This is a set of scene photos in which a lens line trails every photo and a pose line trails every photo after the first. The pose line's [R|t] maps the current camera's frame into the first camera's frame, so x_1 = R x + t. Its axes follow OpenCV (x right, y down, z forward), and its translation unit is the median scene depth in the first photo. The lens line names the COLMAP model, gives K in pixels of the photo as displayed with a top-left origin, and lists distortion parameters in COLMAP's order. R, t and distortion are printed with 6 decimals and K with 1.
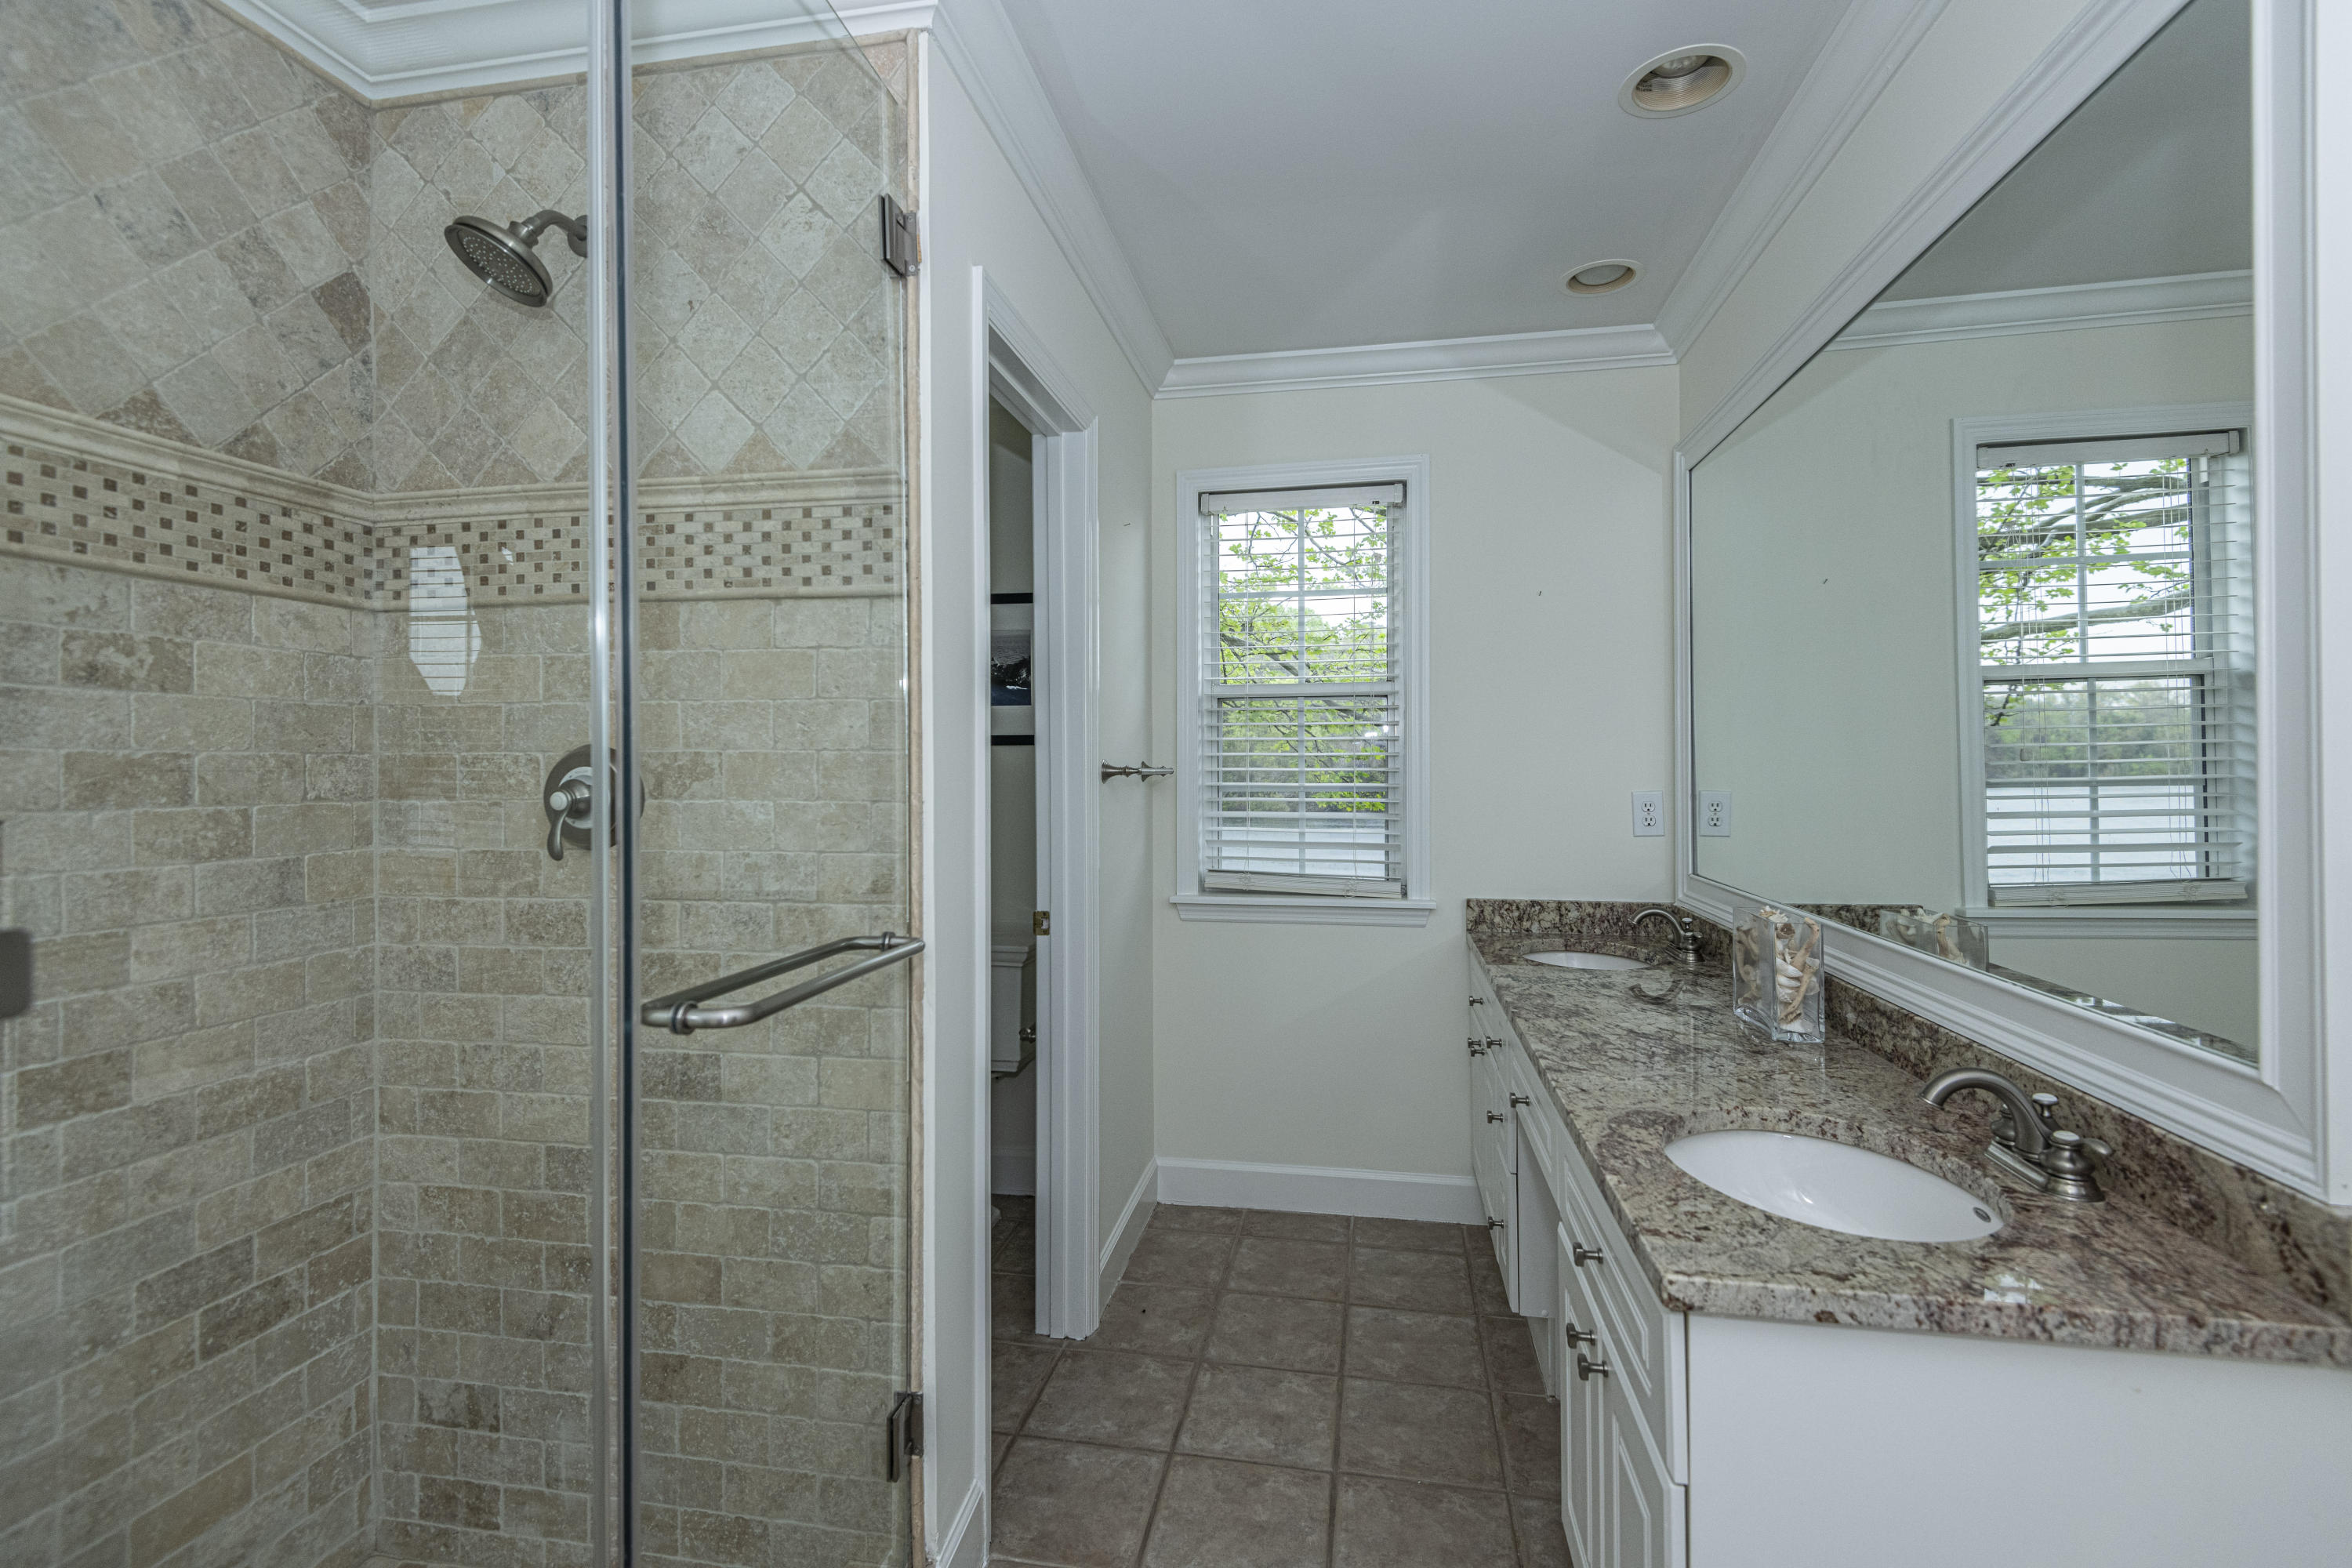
lens RADIAL K [[1068.9, 0, 1174.3], [0, 1068.9, 765.5], [0, 0, 1]] dist [0.029823, -0.010554]
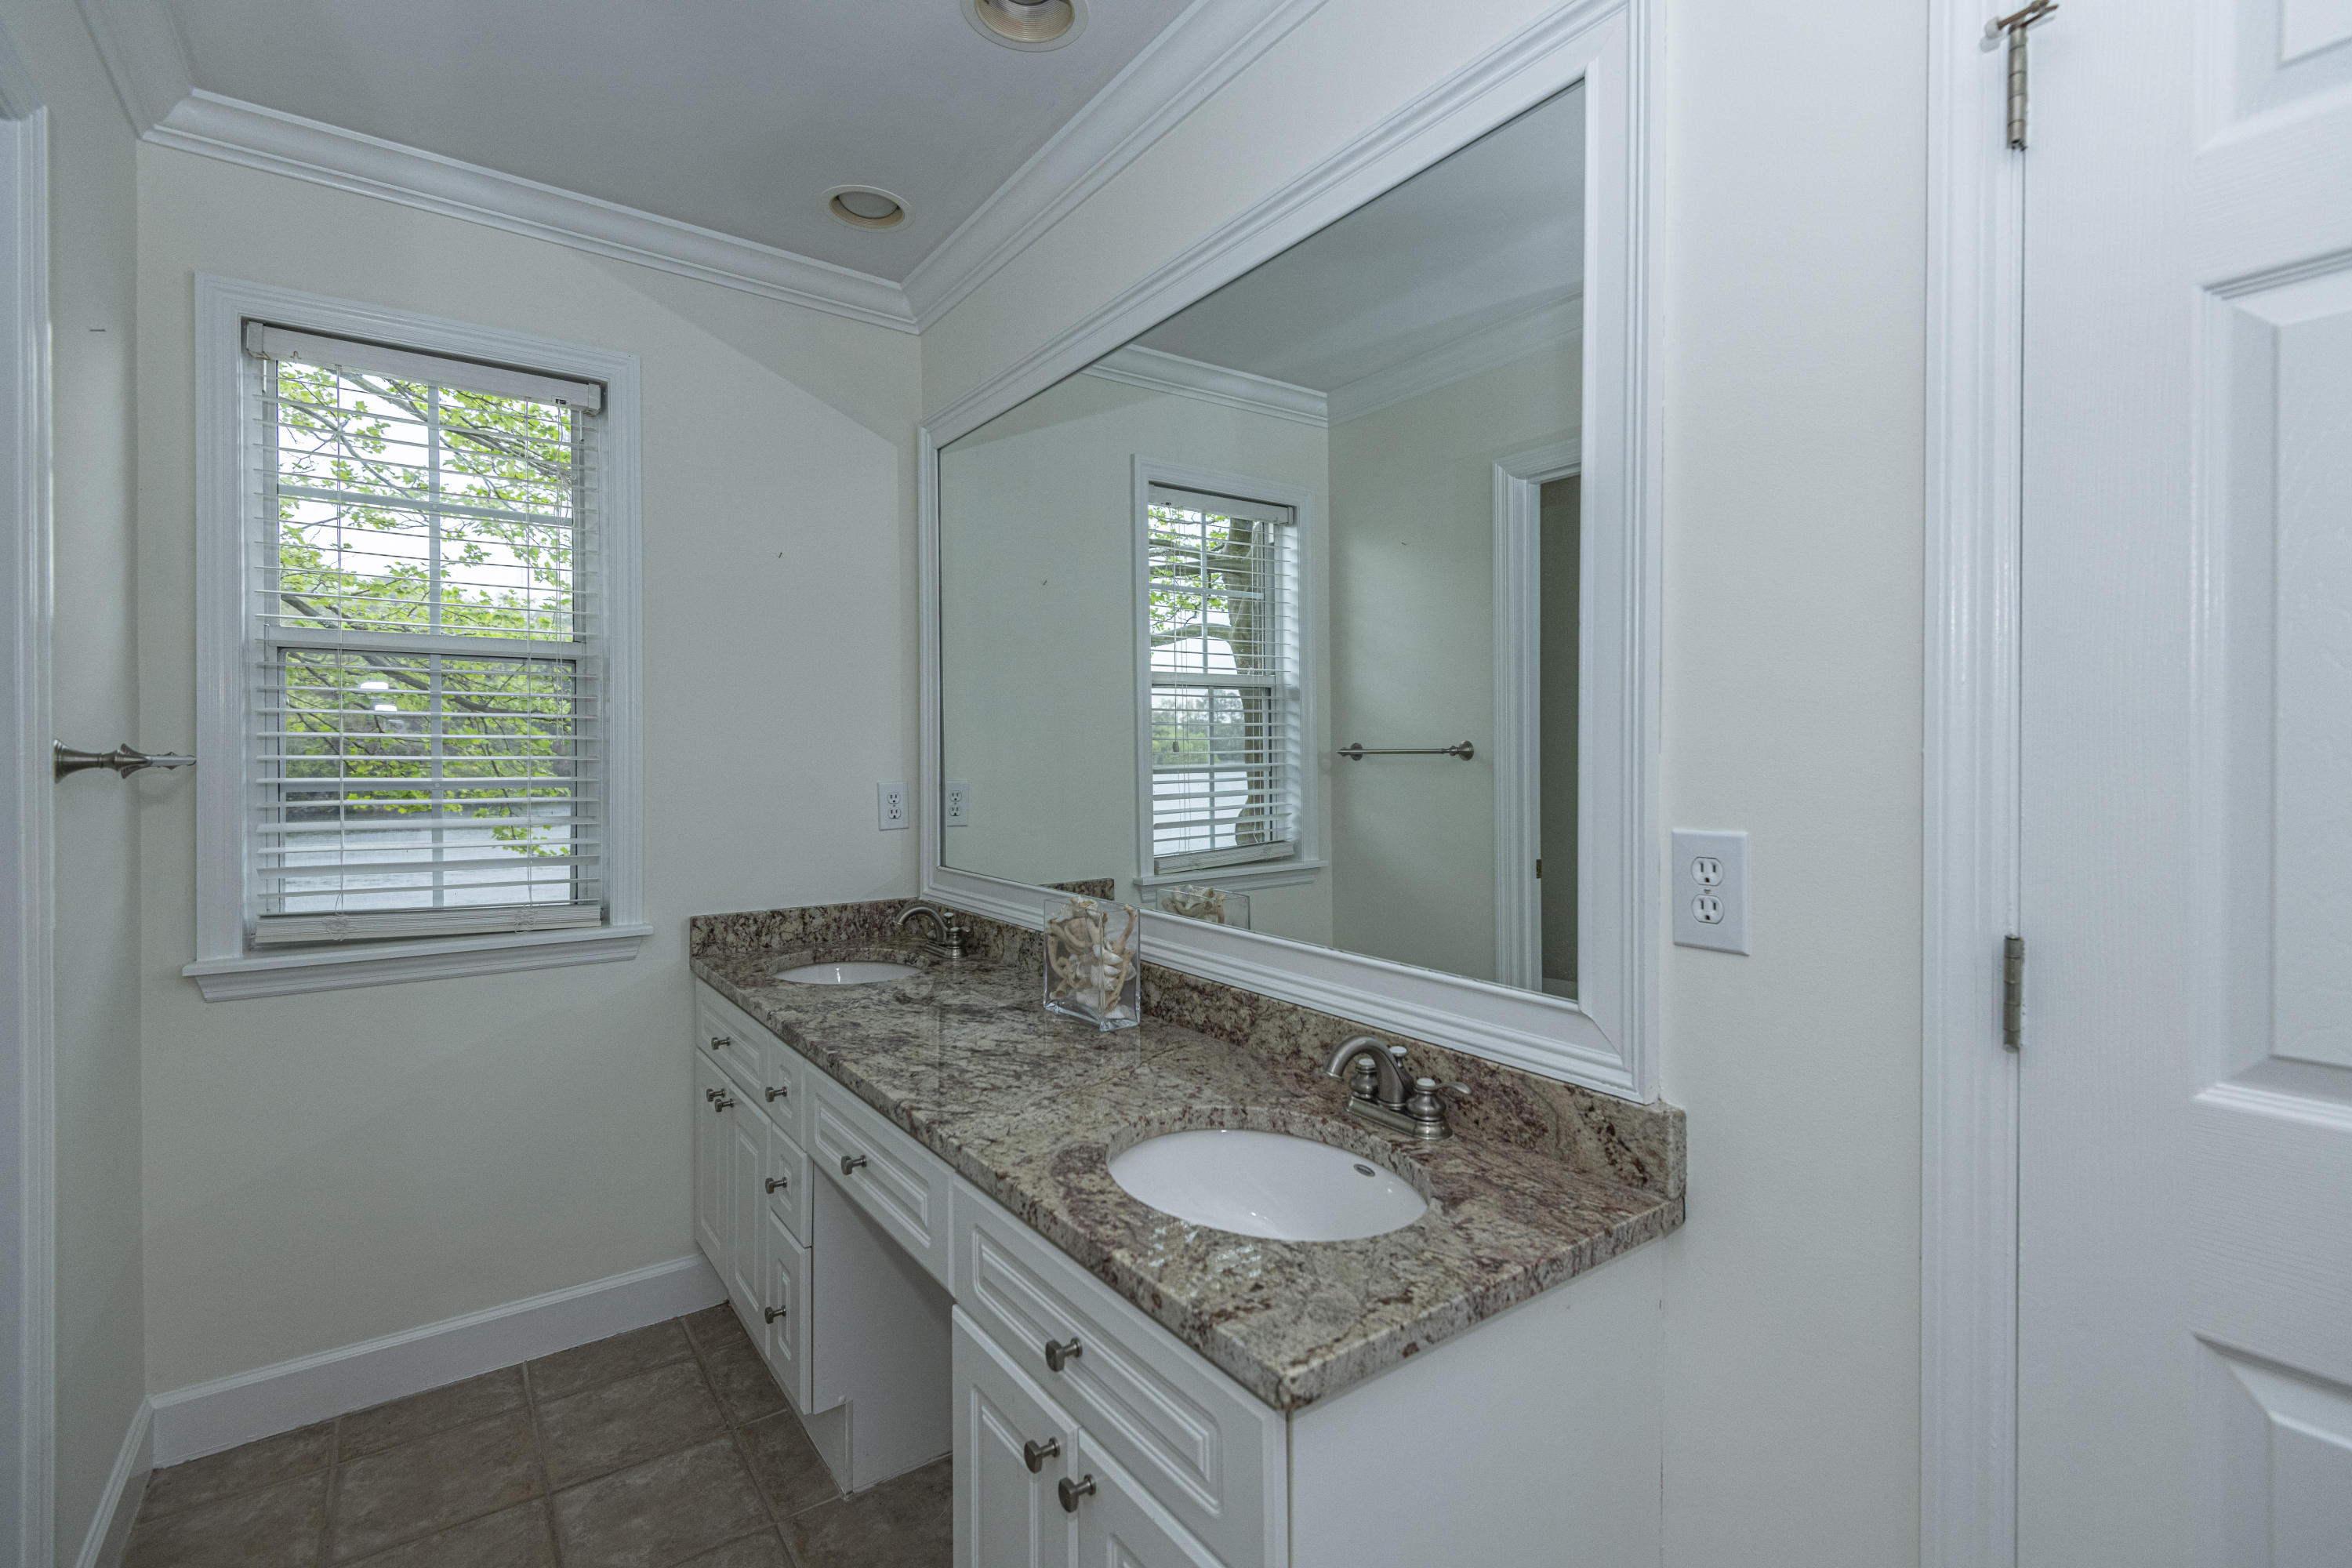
lens RADIAL K [[1068.9, 0, 1190.6], [0, 1068.9, 765.3], [0, 0, 1]] dist [0.029823, -0.010554]
pose [[0.687377, -0.003423, 0.726293, -0.074341], [-0.003776, 0.999959, 0.008286, 0.000838], [-0.726291, -0.008438, 0.687335, 0.192696]]
